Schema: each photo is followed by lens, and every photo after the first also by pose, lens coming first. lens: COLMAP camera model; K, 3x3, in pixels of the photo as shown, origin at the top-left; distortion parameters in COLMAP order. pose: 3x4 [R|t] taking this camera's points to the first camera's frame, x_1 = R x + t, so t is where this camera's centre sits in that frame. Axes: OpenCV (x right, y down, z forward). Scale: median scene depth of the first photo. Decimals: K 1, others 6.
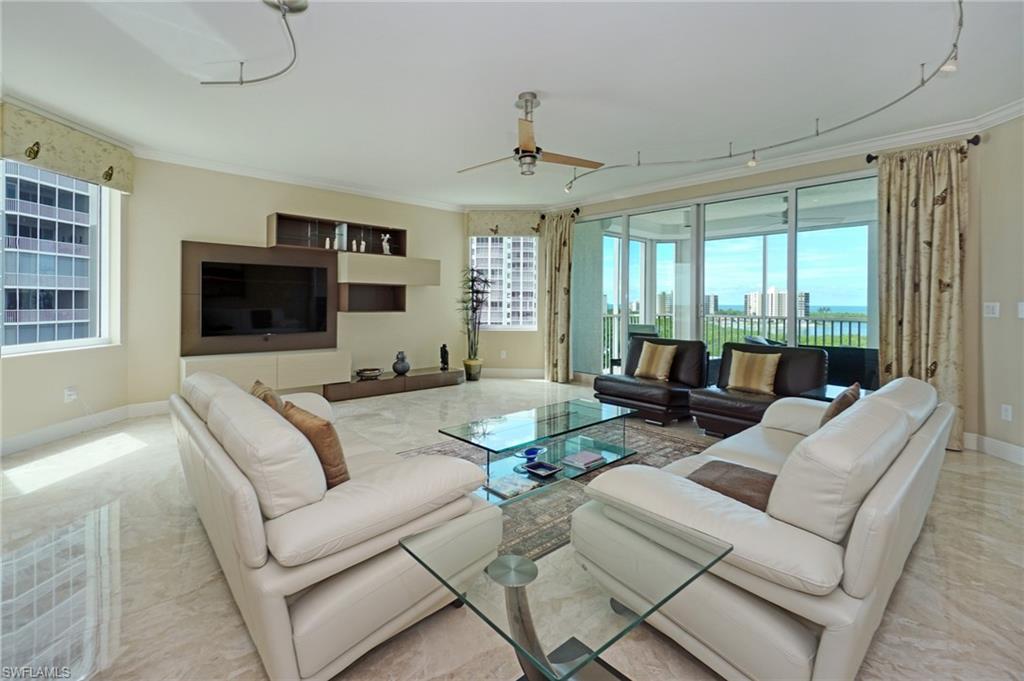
lens RADIAL K [[468.9, 0, 541.1], [0, 468.9, 307.4], [0, 0, 1]] dist [-0.010181, 0.004508]
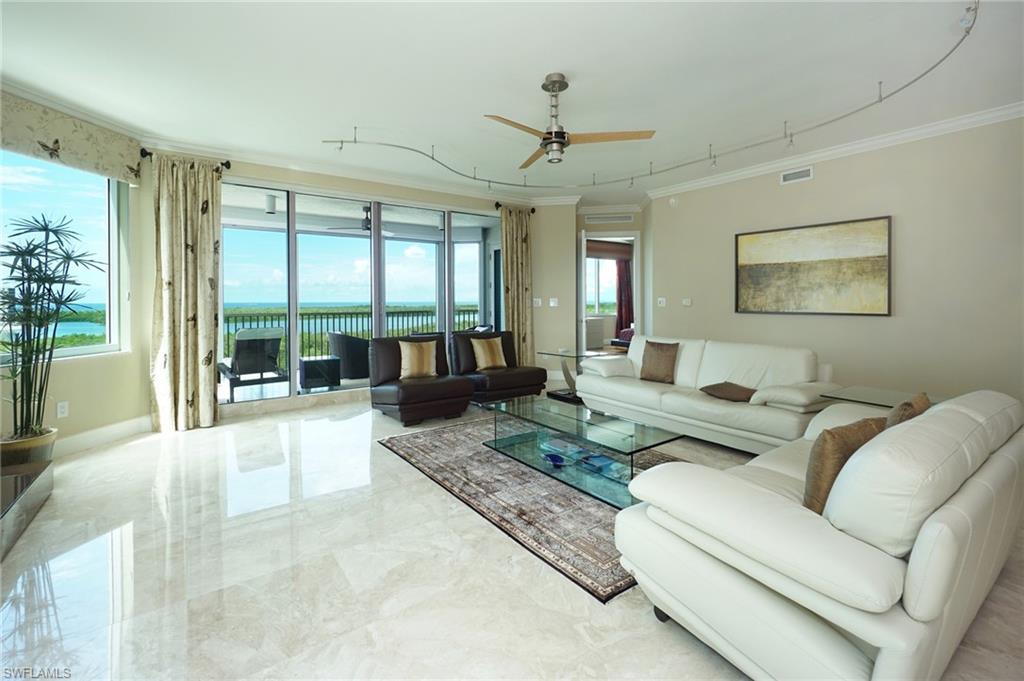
lens RADIAL K [[468.9, 0, 442.4], [0, 468.9, 301.6], [0, 0, 1]] dist [-0.010181, 0.004508]
pose [[0.160141, -0.015459, 0.986973, -0.482313], [0.012661, 0.999827, 0.013606, -0.013869], [-0.987013, 0.010317, 0.160309, 0.527698]]
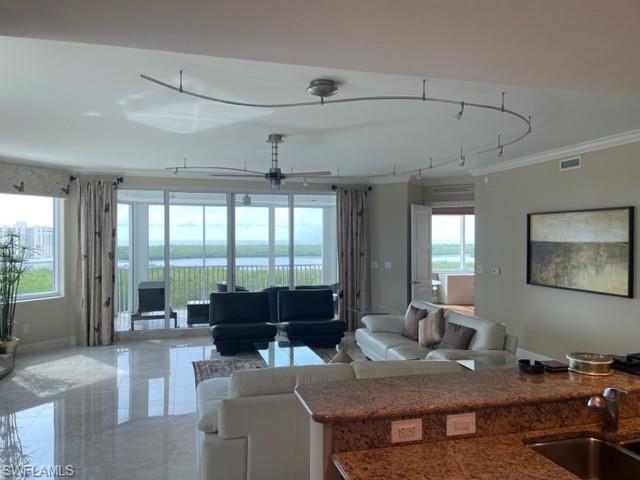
lens RADIAL K [[479.0, 0, 273.2], [0, 479.0, 238.5], [0, 0, 1]] dist [0.053133, -0.024577]
pose [[0.470431, -0.016396, 0.882285, -0.647609], [0.006130, 0.999864, 0.015312, -0.079409], [-0.882416, -0.001795, 0.470467, 0.165254]]
